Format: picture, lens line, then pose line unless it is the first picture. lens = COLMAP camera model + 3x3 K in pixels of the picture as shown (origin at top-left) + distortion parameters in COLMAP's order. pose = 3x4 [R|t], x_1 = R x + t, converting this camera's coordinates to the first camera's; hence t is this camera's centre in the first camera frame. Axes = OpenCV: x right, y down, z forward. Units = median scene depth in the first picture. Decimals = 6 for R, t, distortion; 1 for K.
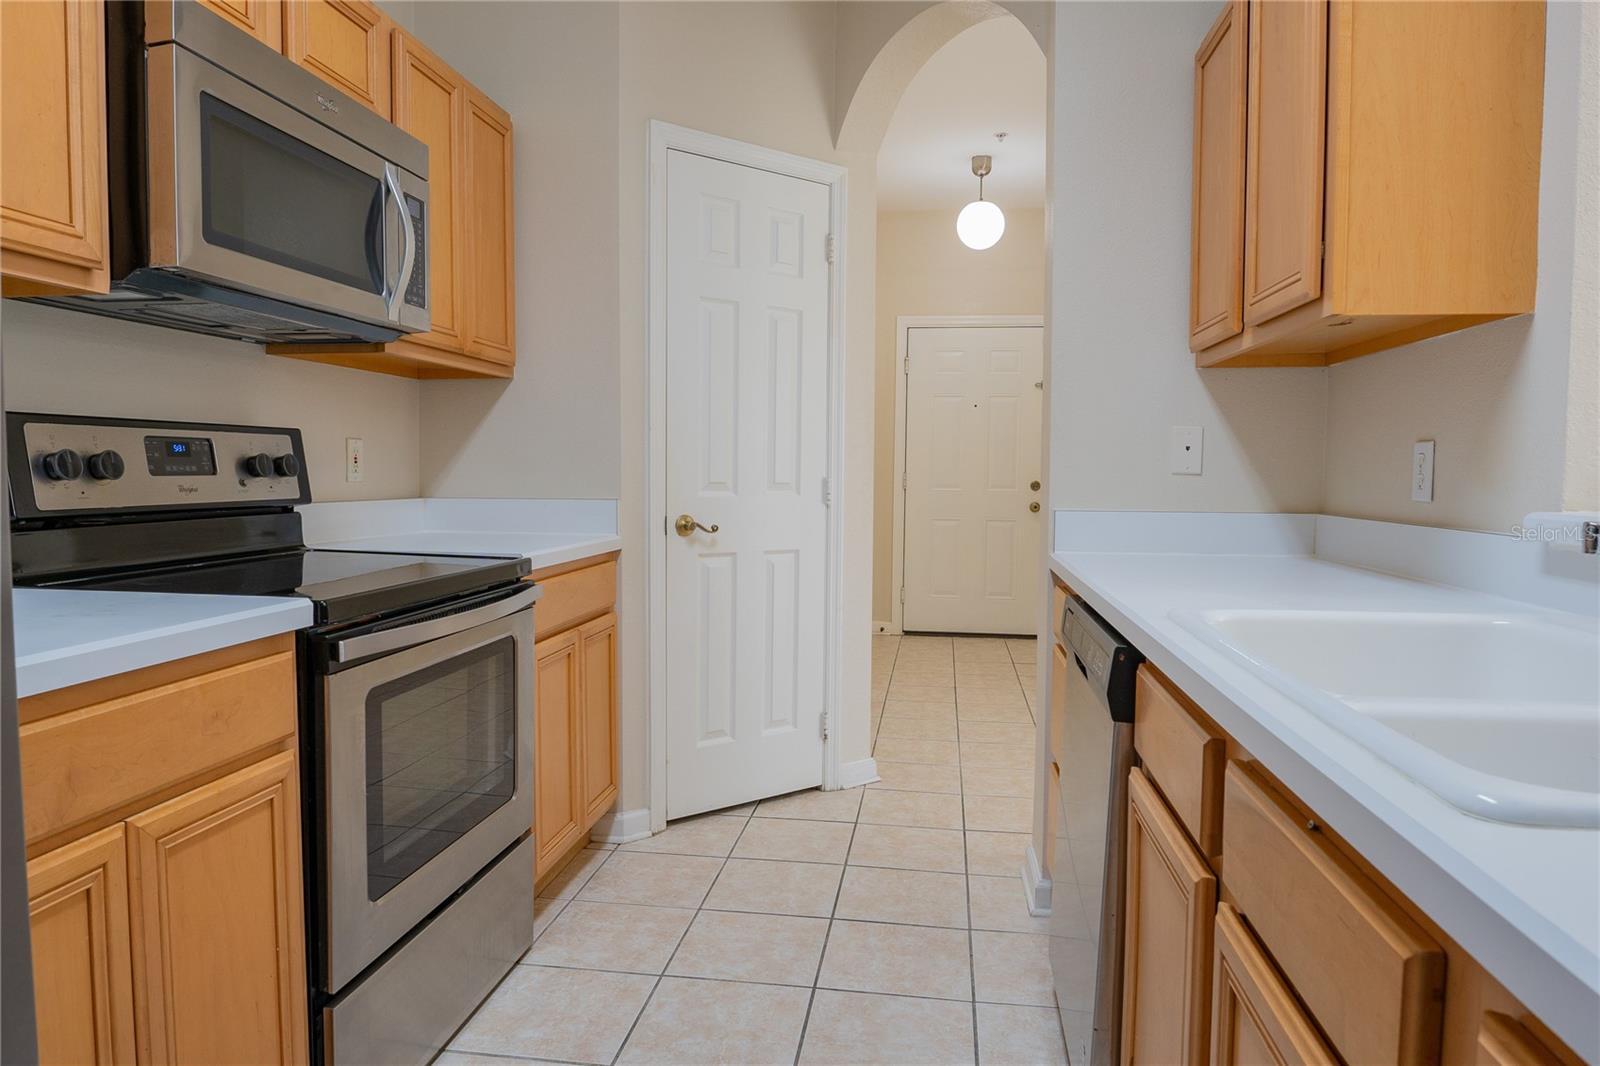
lens RADIAL K [[1014.1, 0, 800.0], [0, 1014.1, 533.0], [0, 0, 1]] dist [-0.022668, -0.002843]
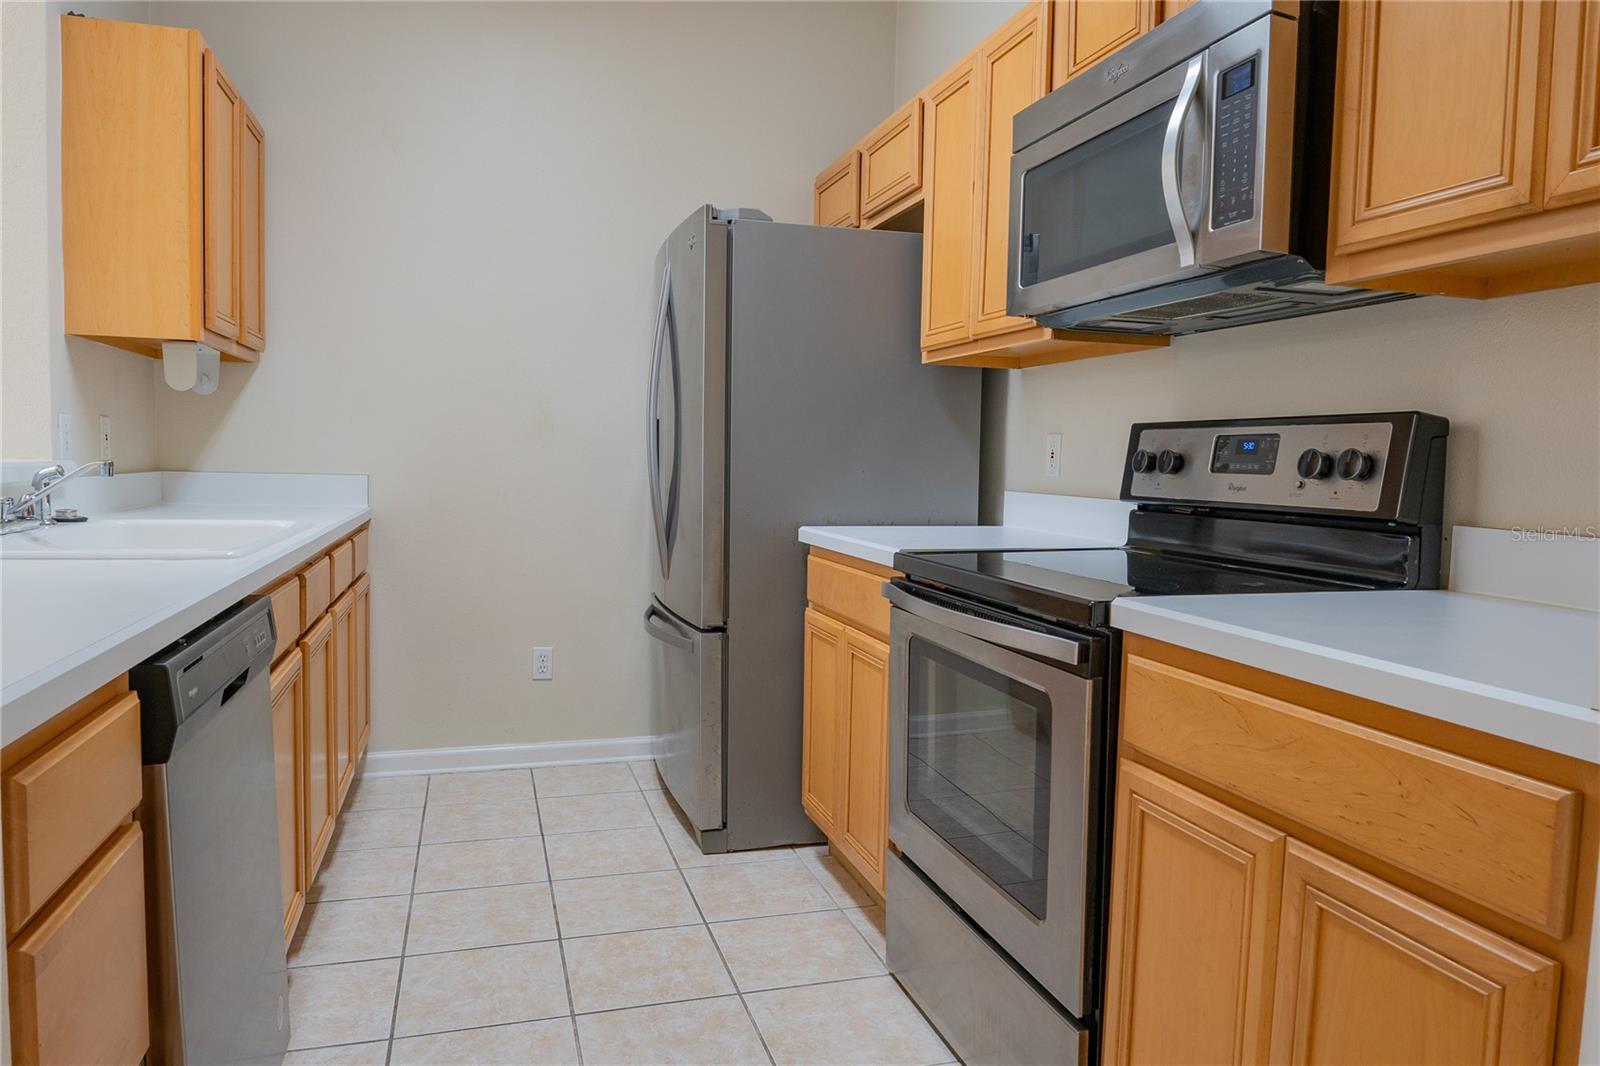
lens RADIAL K [[1031.1, 0, 806.3], [0, 1031.1, 527.4], [0, 0, 1]] dist [-0.006402, -0.002777]
pose [[-0.903216, 0.003739, -0.429171, 0.194917], [-0.055041, 0.990696, 0.124467, -0.106433], [0.425643, 0.136043, -0.894606, 1.716142]]
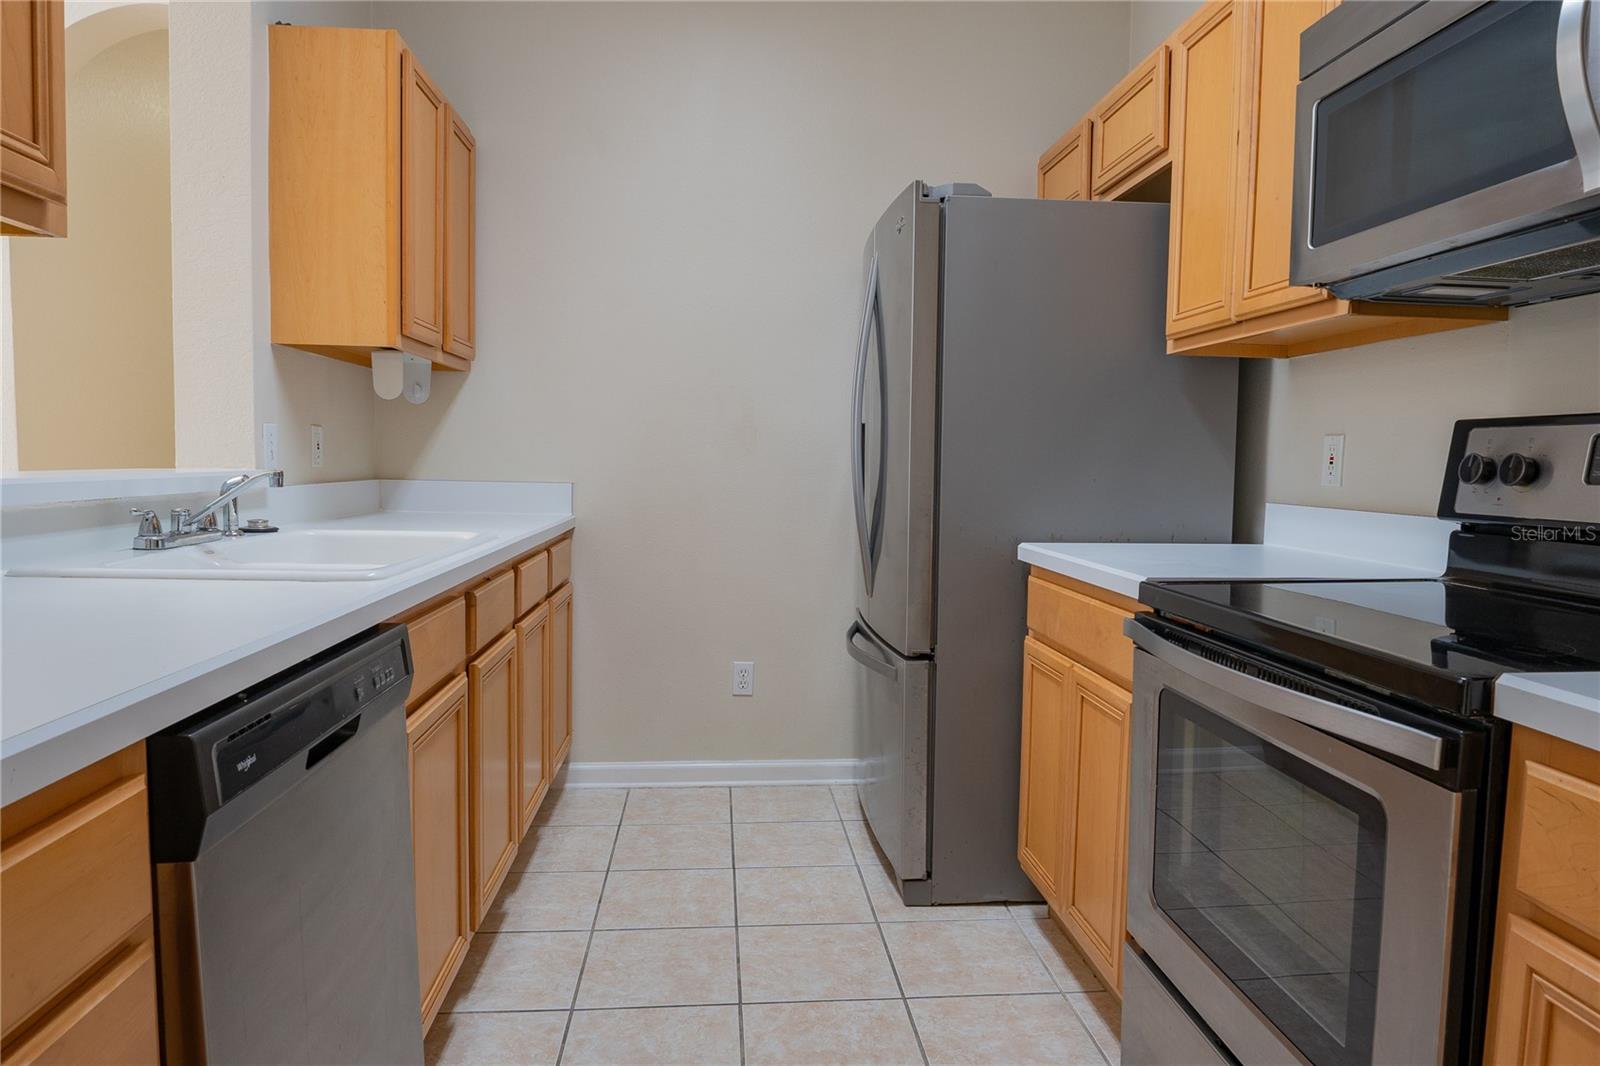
lens RADIAL K [[1014.1, 0, 800.0], [0, 1014.1, 533.0], [0, 0, 1]] dist [-0.022668, -0.002843]
pose [[-0.974206, -0.006623, -0.225563, 0.122452], [-0.038181, 0.989995, 0.135837, -0.097405], [0.222406, 0.140946, -0.964712, 1.549421]]
